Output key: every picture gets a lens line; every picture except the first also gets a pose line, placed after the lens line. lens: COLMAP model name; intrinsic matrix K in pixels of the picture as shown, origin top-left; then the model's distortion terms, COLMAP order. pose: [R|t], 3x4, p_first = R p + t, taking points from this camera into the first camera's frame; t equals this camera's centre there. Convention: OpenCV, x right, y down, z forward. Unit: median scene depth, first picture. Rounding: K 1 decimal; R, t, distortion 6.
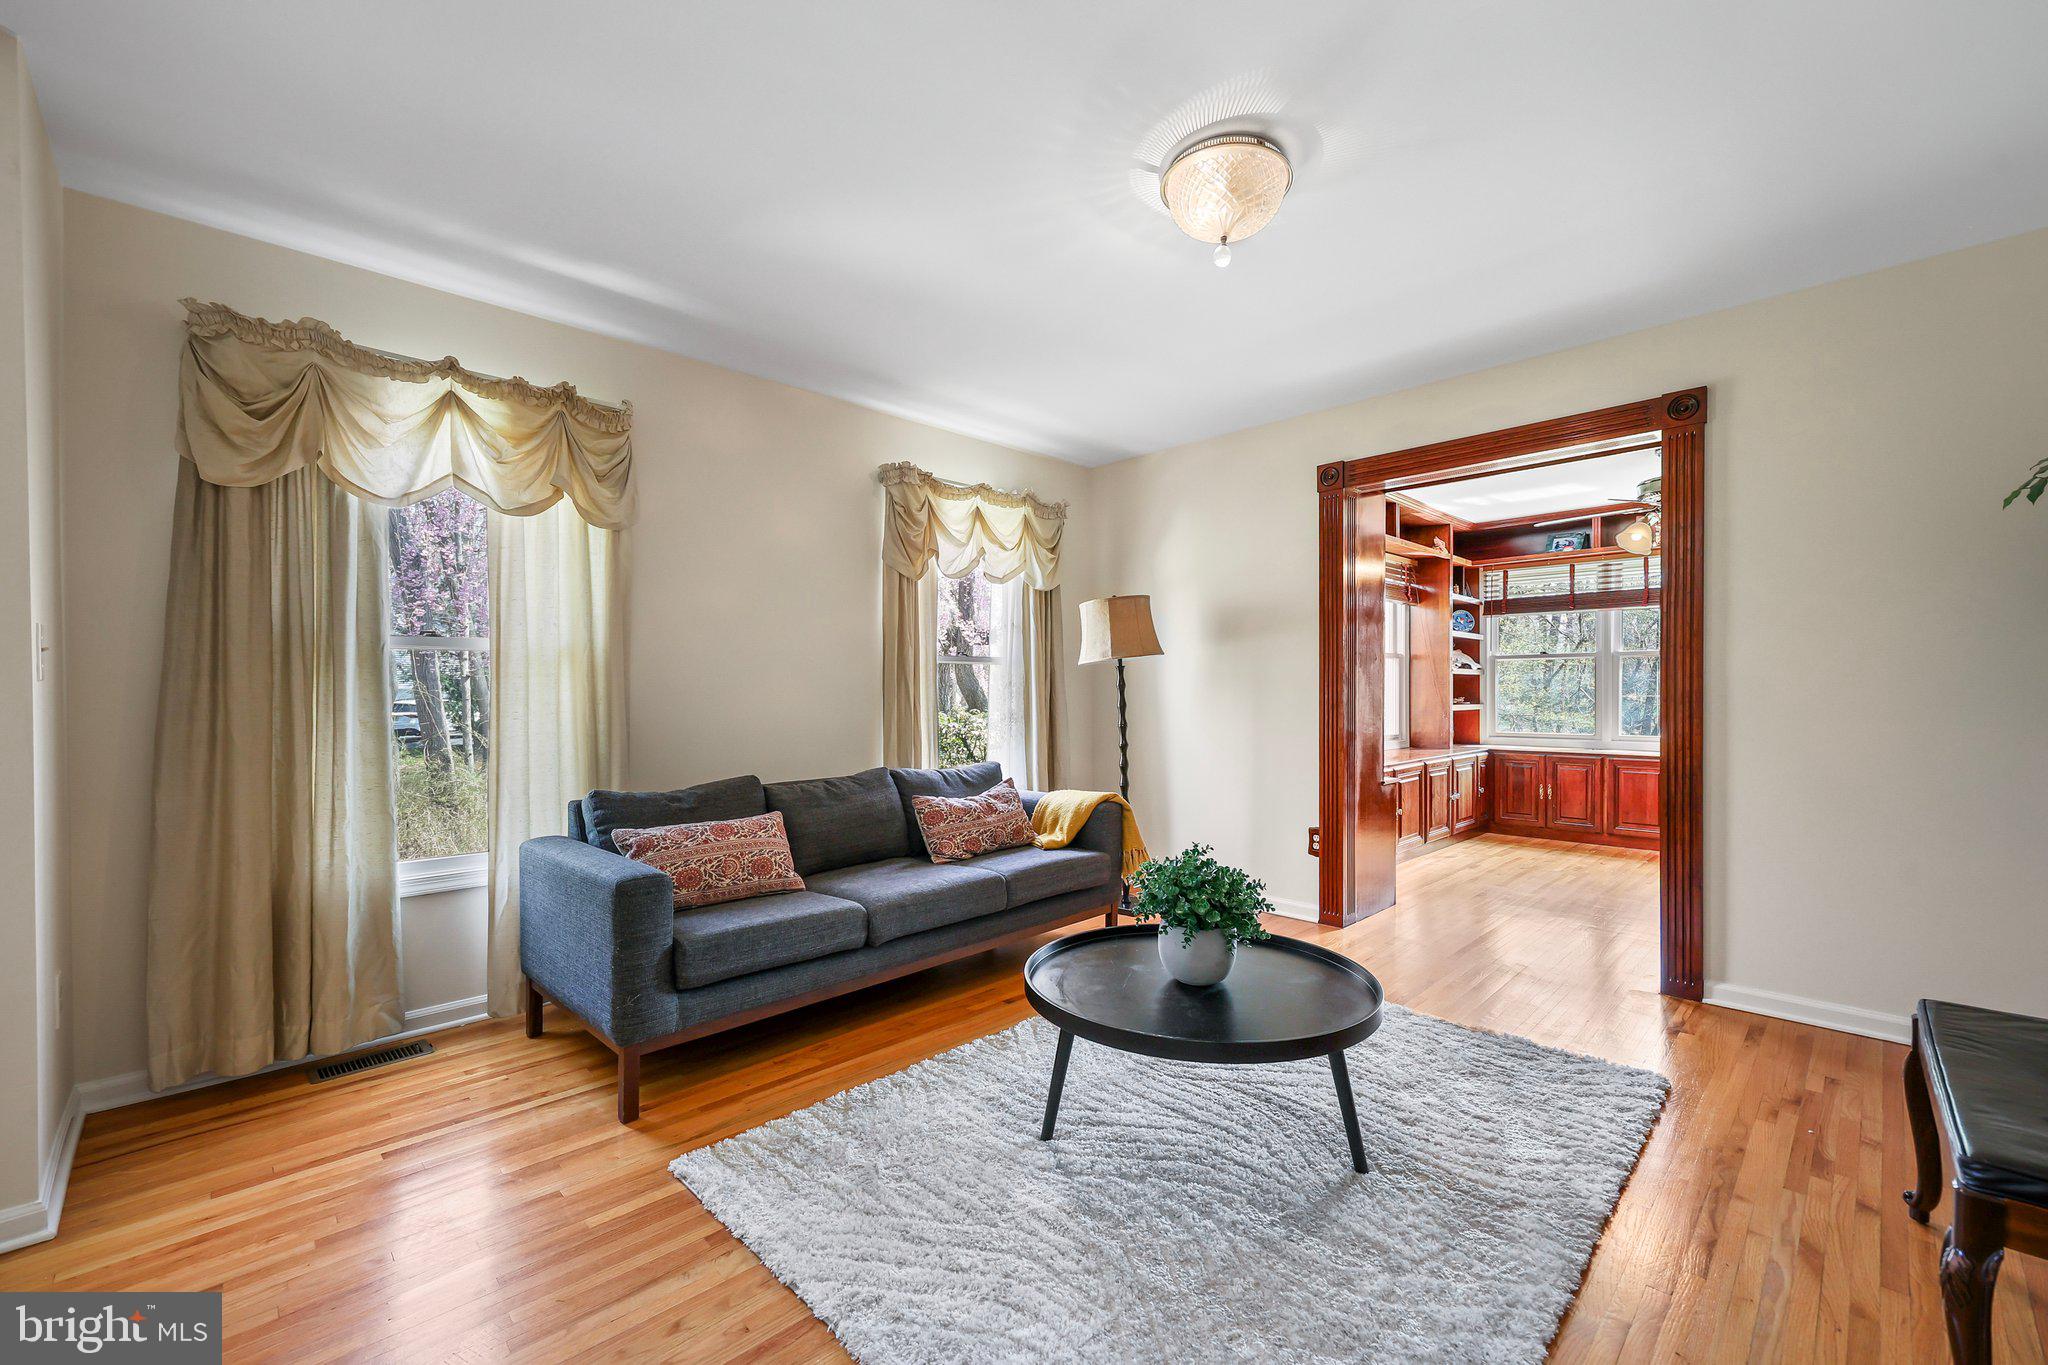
lens RADIAL K [[830.5, 0, 1029.7], [0, 830.5, 695.6], [0, 0, 1]] dist [-0.007121, 0.001261]
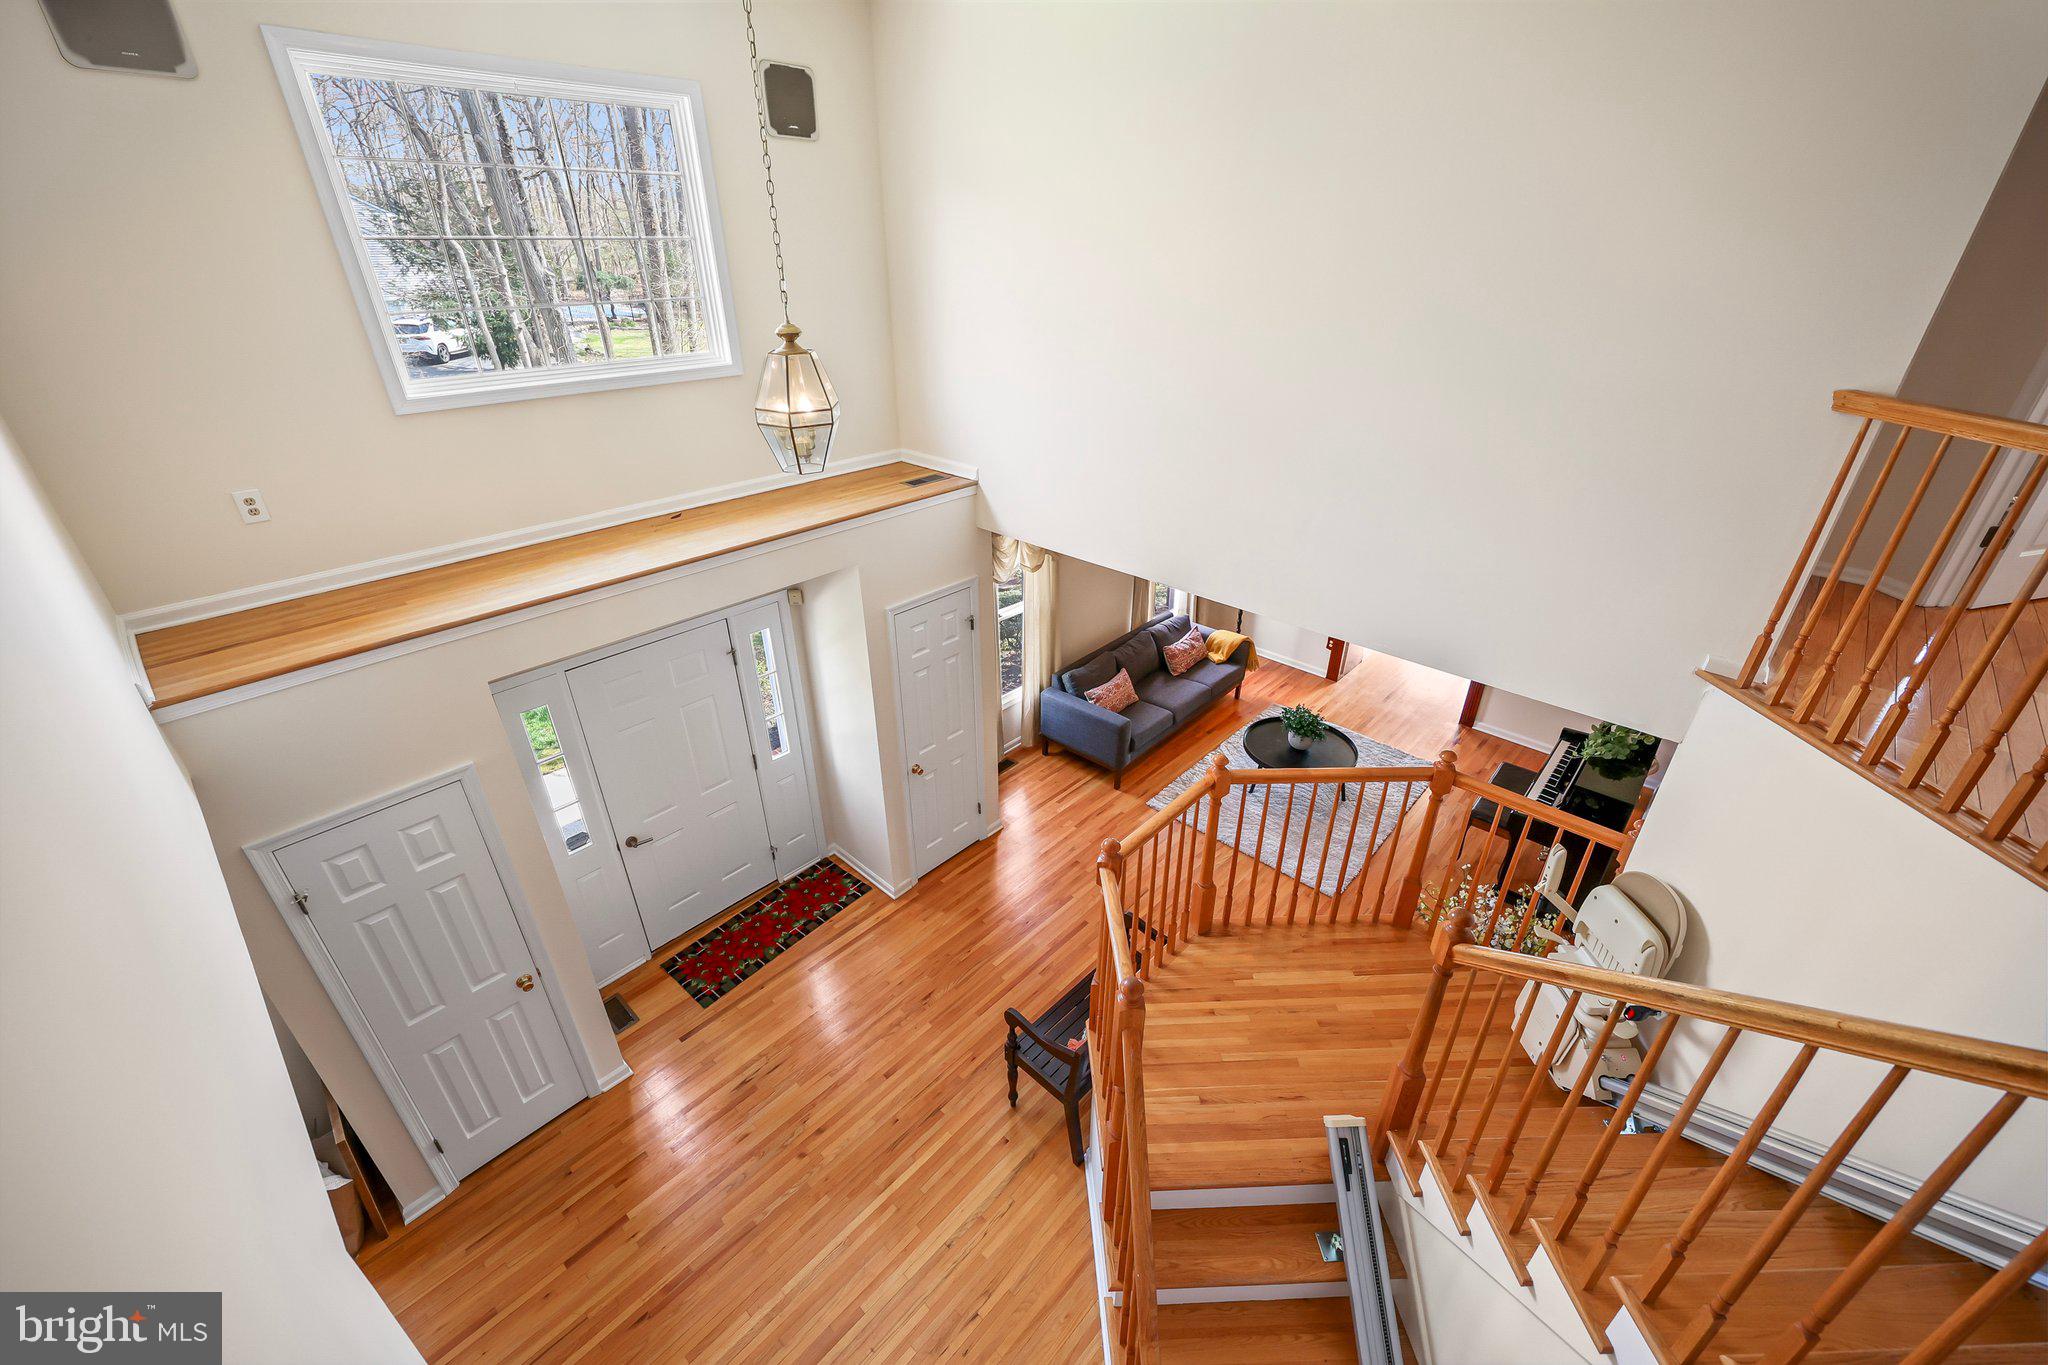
lens RADIAL K [[830.5, 0, 1029.6], [0, 830.5, 676.5], [0, 0, 1]] dist [-0.007121, 0.001261]
pose [[0.998770, -0.020858, 0.044978, -0.488025], [-0.002808, 0.881945, 0.471343, -0.699714], [-0.049499, -0.470890, 0.880802, -0.813357]]
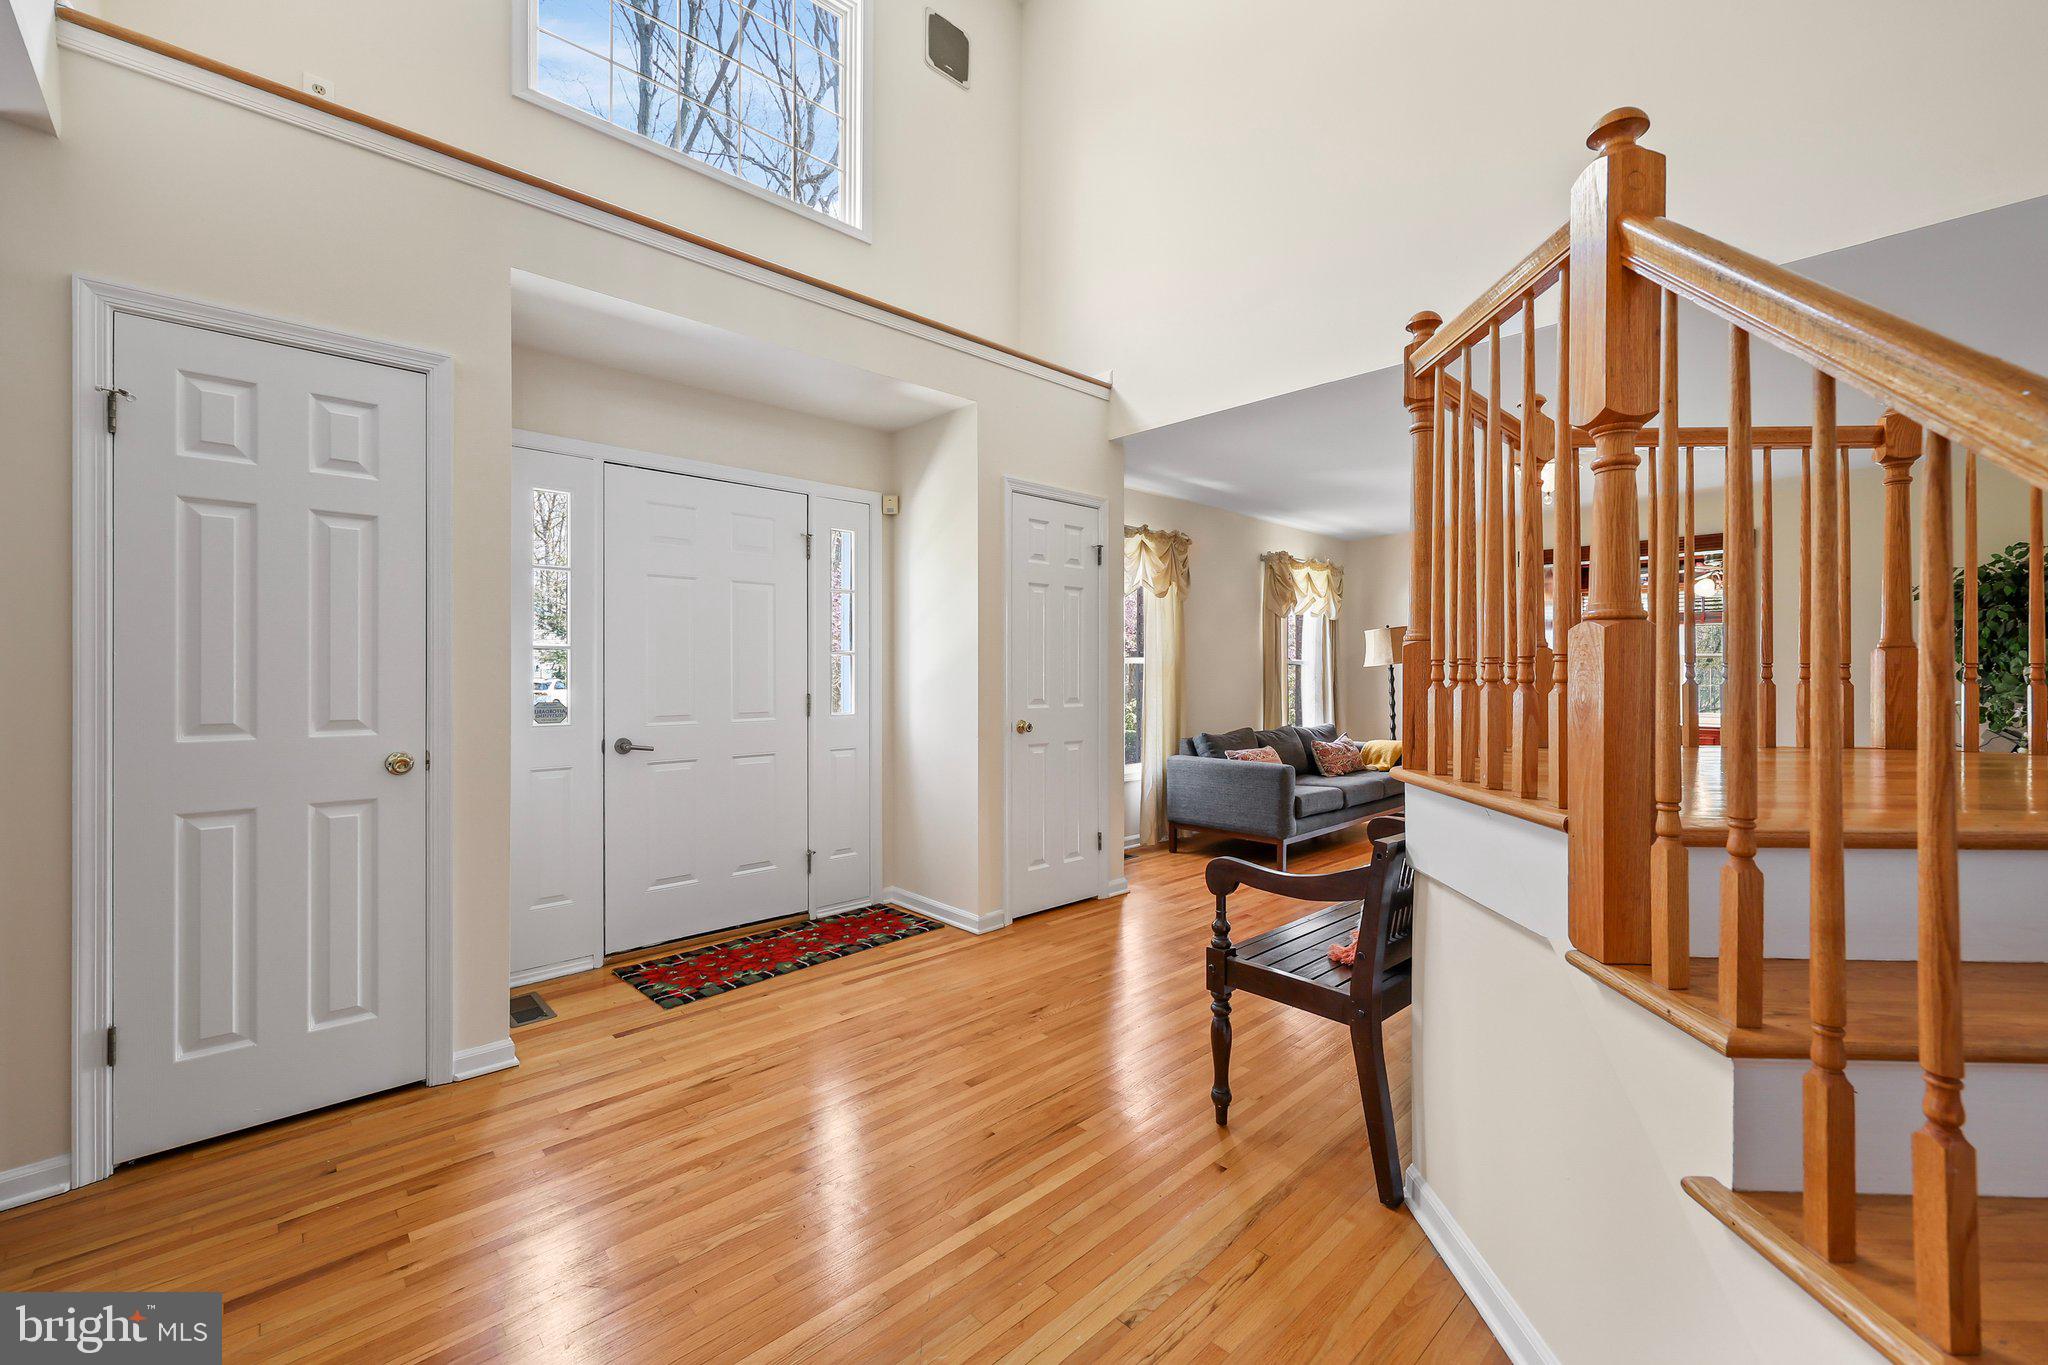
lens RADIAL K [[830.5, 0, 1026.6], [0, 830.5, 667.7], [0, 0, 1]] dist [-0.007121, 0.001261]
pose [[0.999771, 0.005502, -0.020697, -0.586620], [-0.005679, 0.999948, -0.008461, -0.017169], [0.020649, 0.008577, 0.999750, -0.675914]]
